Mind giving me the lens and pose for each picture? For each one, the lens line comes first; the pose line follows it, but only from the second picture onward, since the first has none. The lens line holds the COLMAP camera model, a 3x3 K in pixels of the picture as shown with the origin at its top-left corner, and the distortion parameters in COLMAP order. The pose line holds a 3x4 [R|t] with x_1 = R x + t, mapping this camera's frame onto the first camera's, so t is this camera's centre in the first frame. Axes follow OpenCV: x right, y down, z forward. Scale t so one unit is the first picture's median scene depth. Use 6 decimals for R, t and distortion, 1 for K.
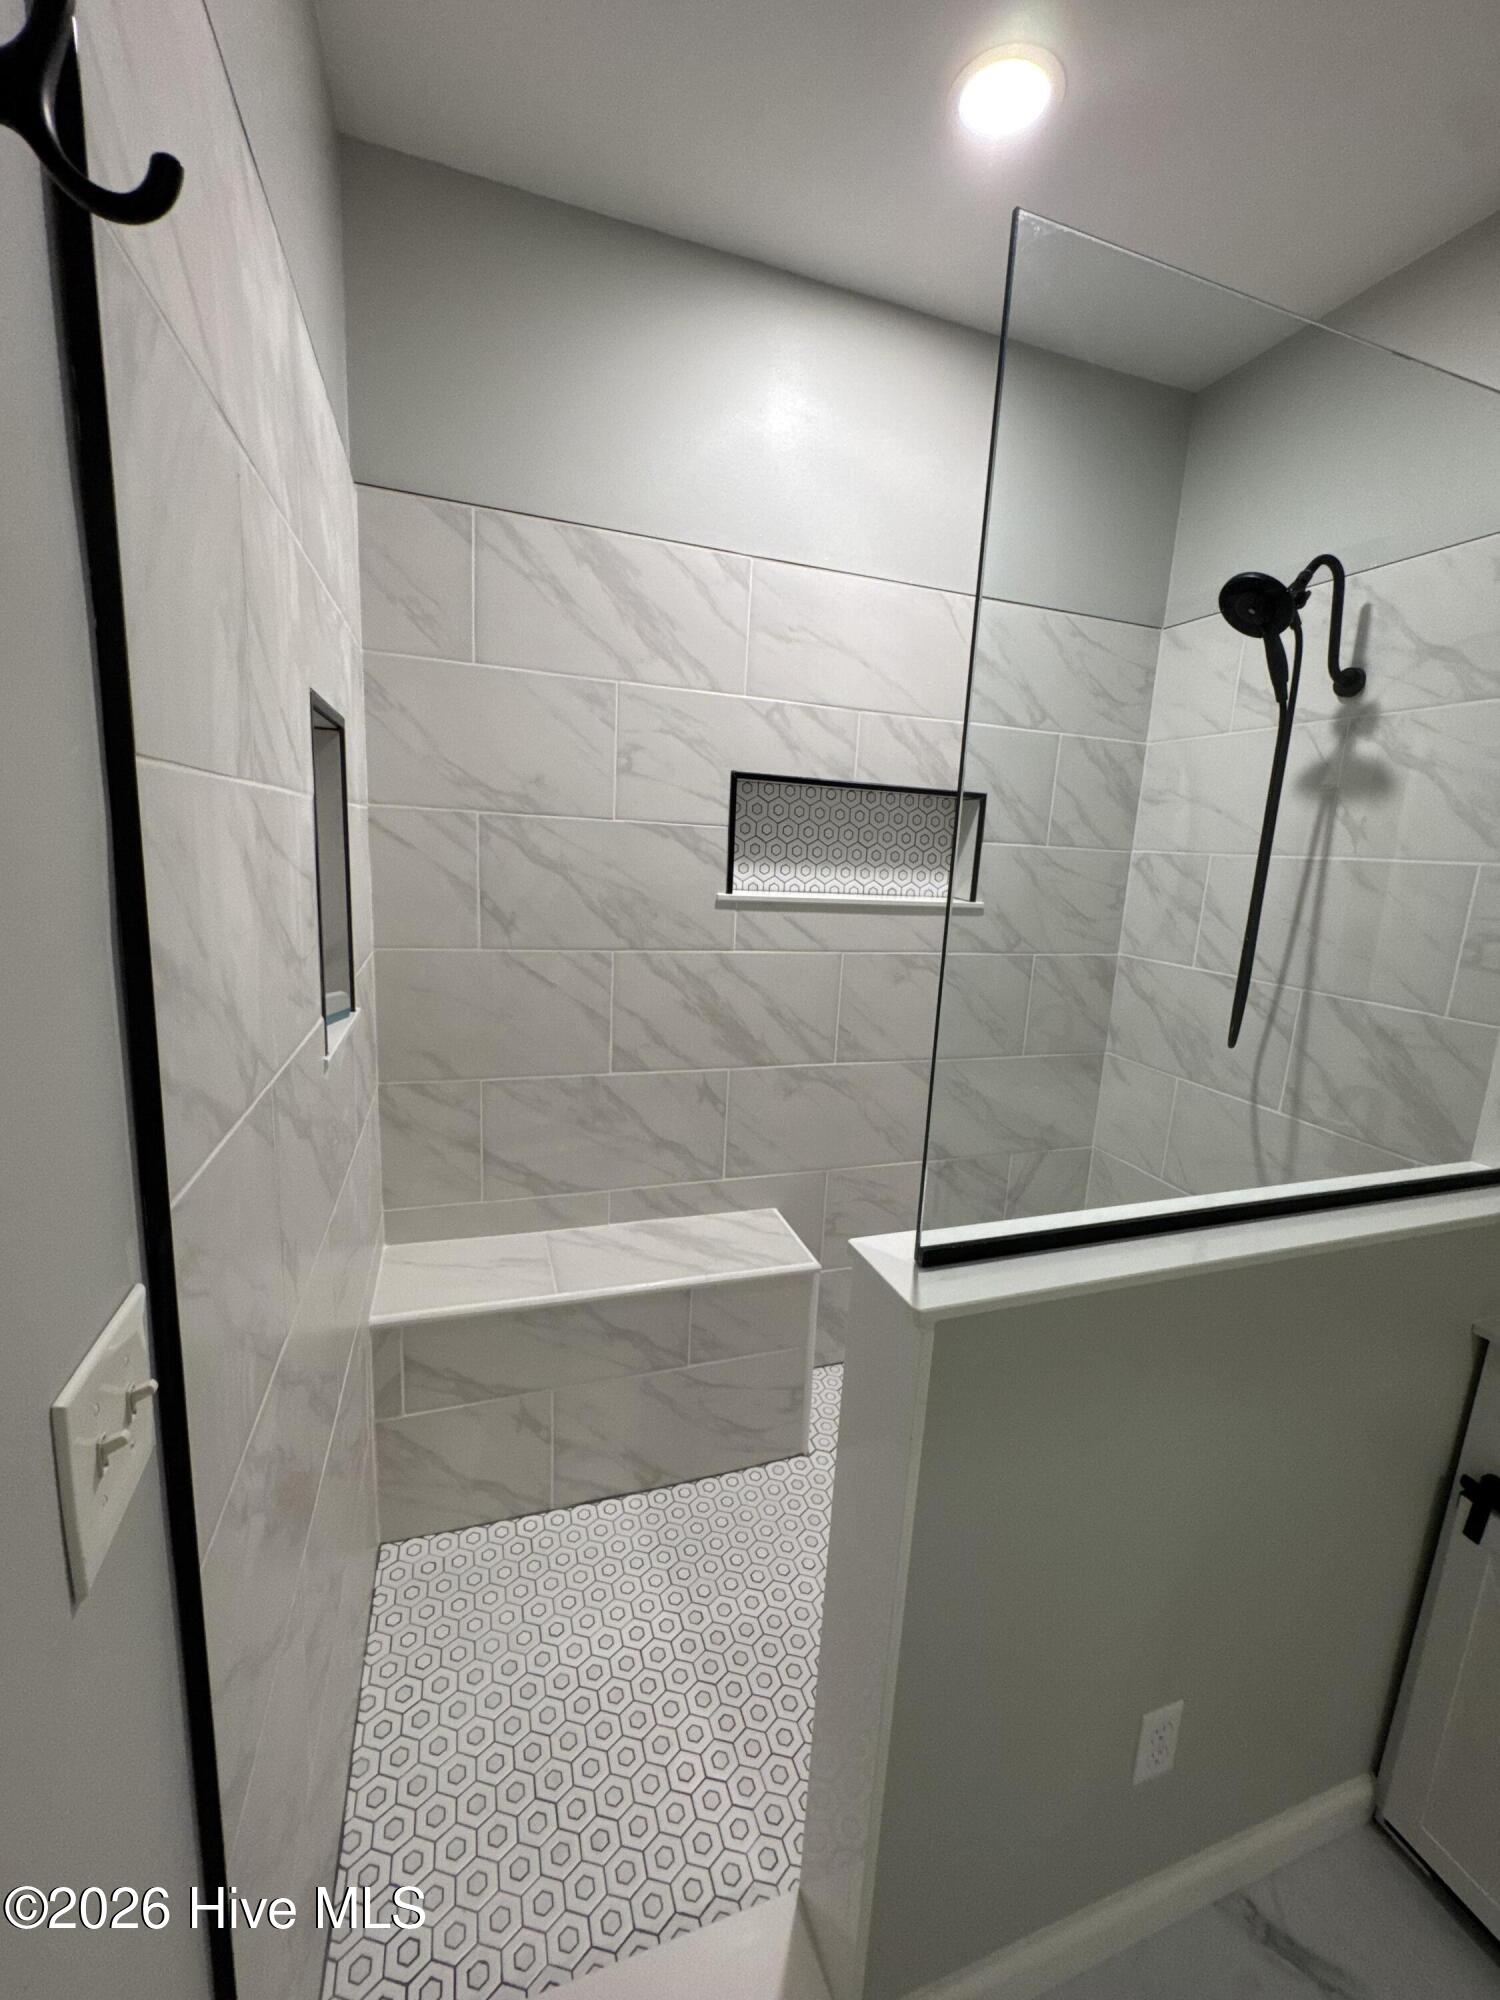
lens RADIAL K [[803.1, 0, 751.5], [0, 803.1, 1001.3], [0, 0, 1]] dist [-0.002969, 0.000071]
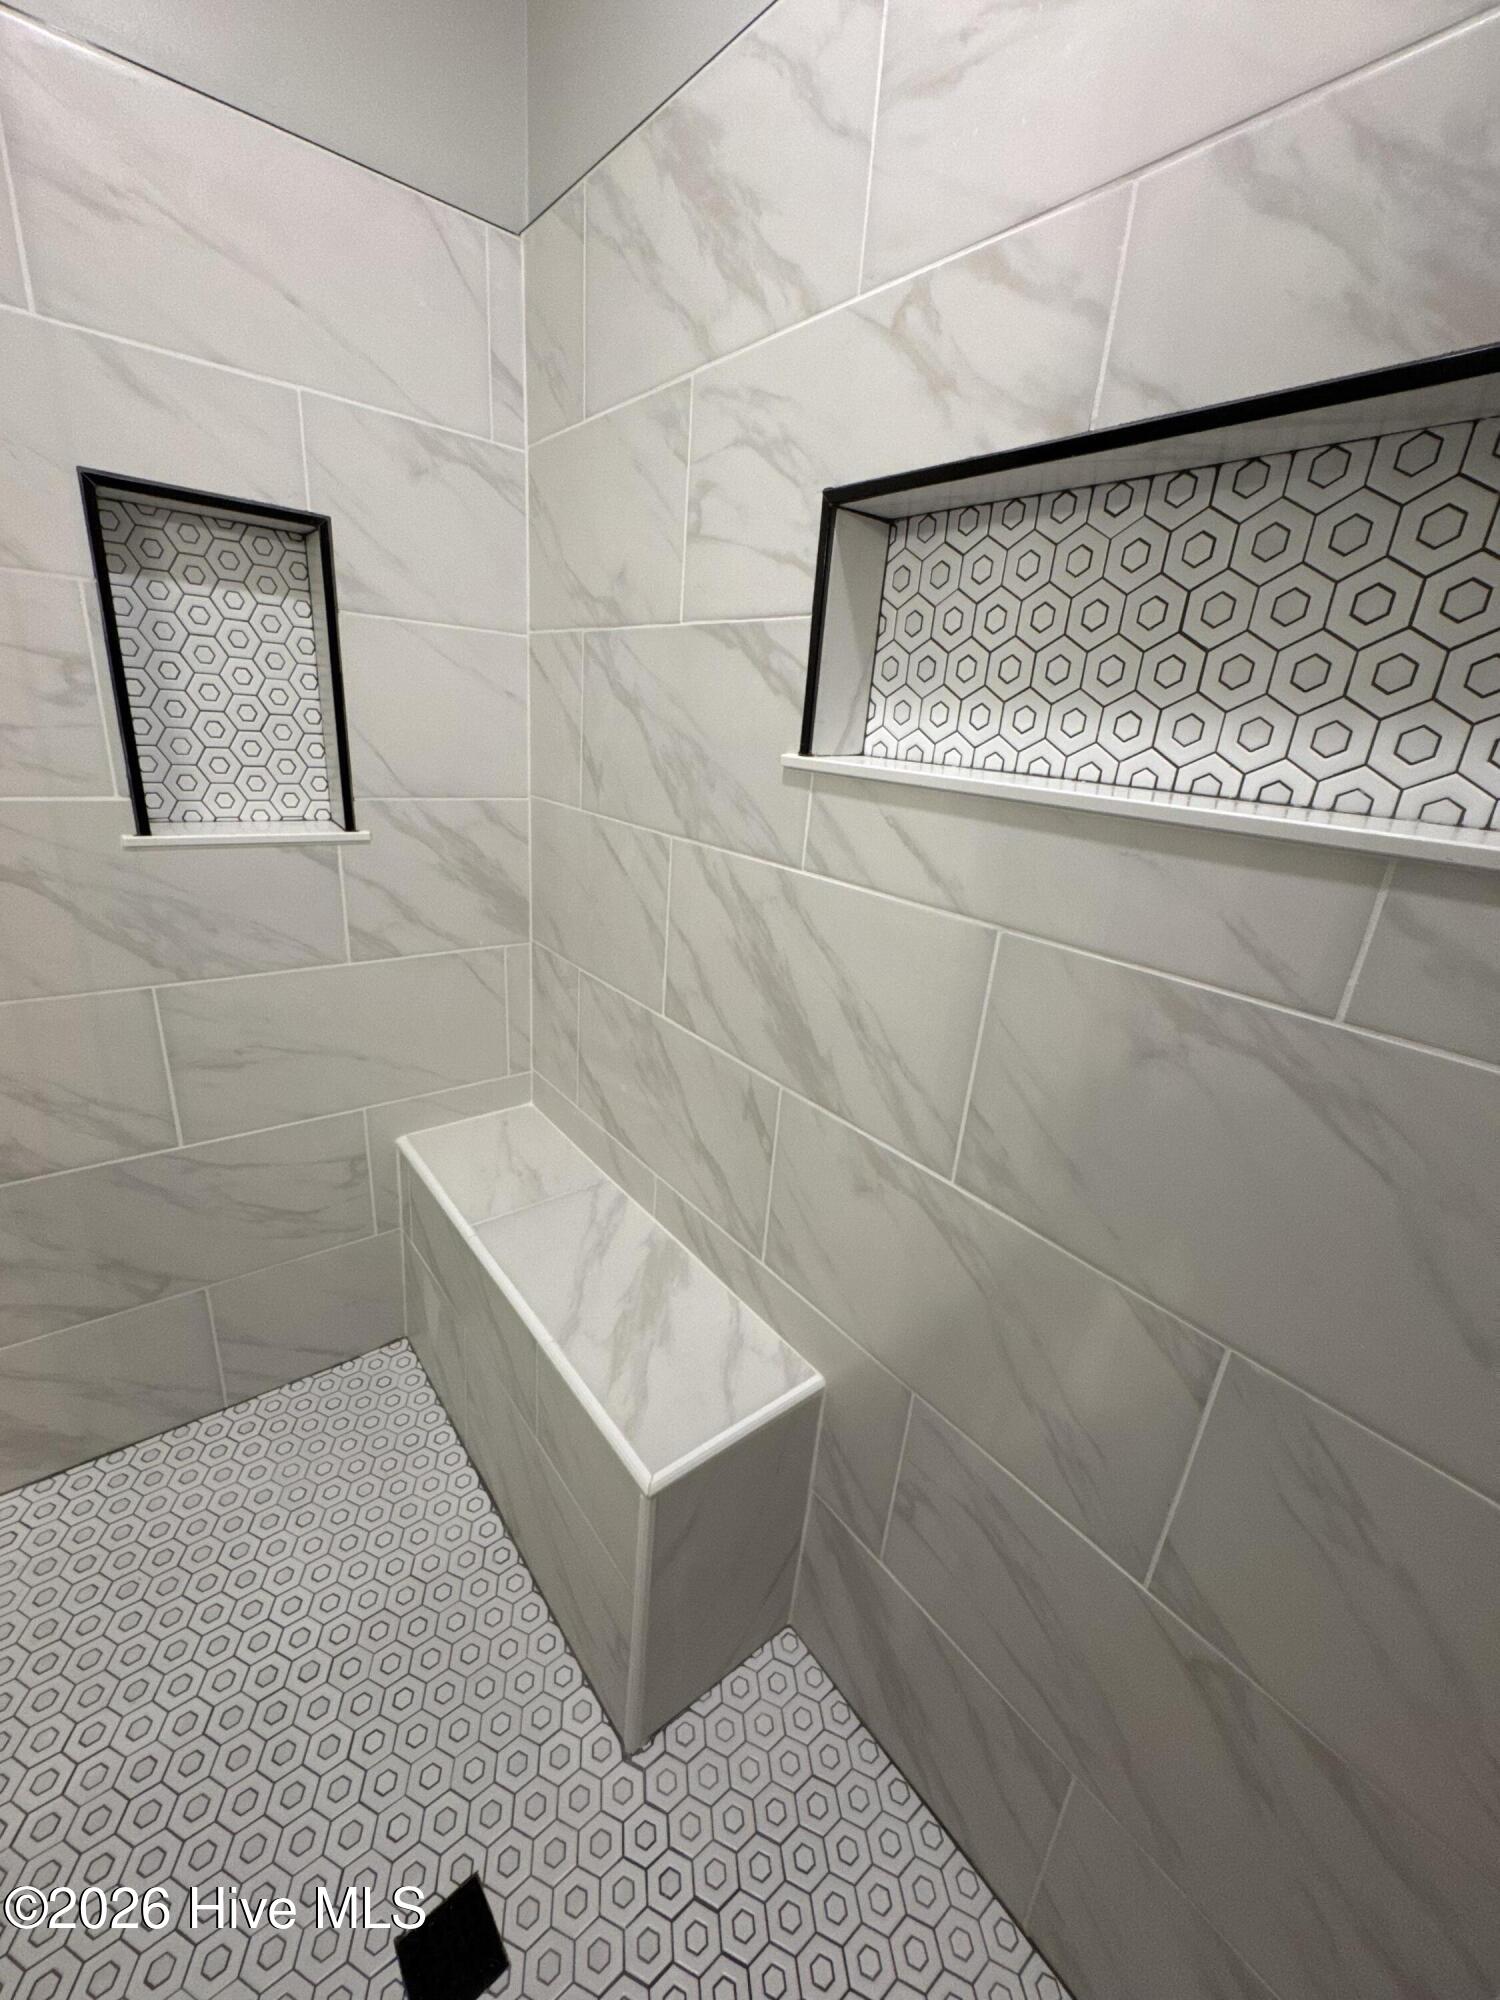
lens RADIAL K [[803.1, 0, 740.2], [0, 803.1, 997.5], [0, 0, 1]] dist [-0.002969, 0.000071]
pose [[0.334872, 0.286911, -0.897520, 0.469650], [-0.236244, 0.947656, 0.214793, -0.090871], [0.912167, 0.140106, 0.385125, 0.806367]]
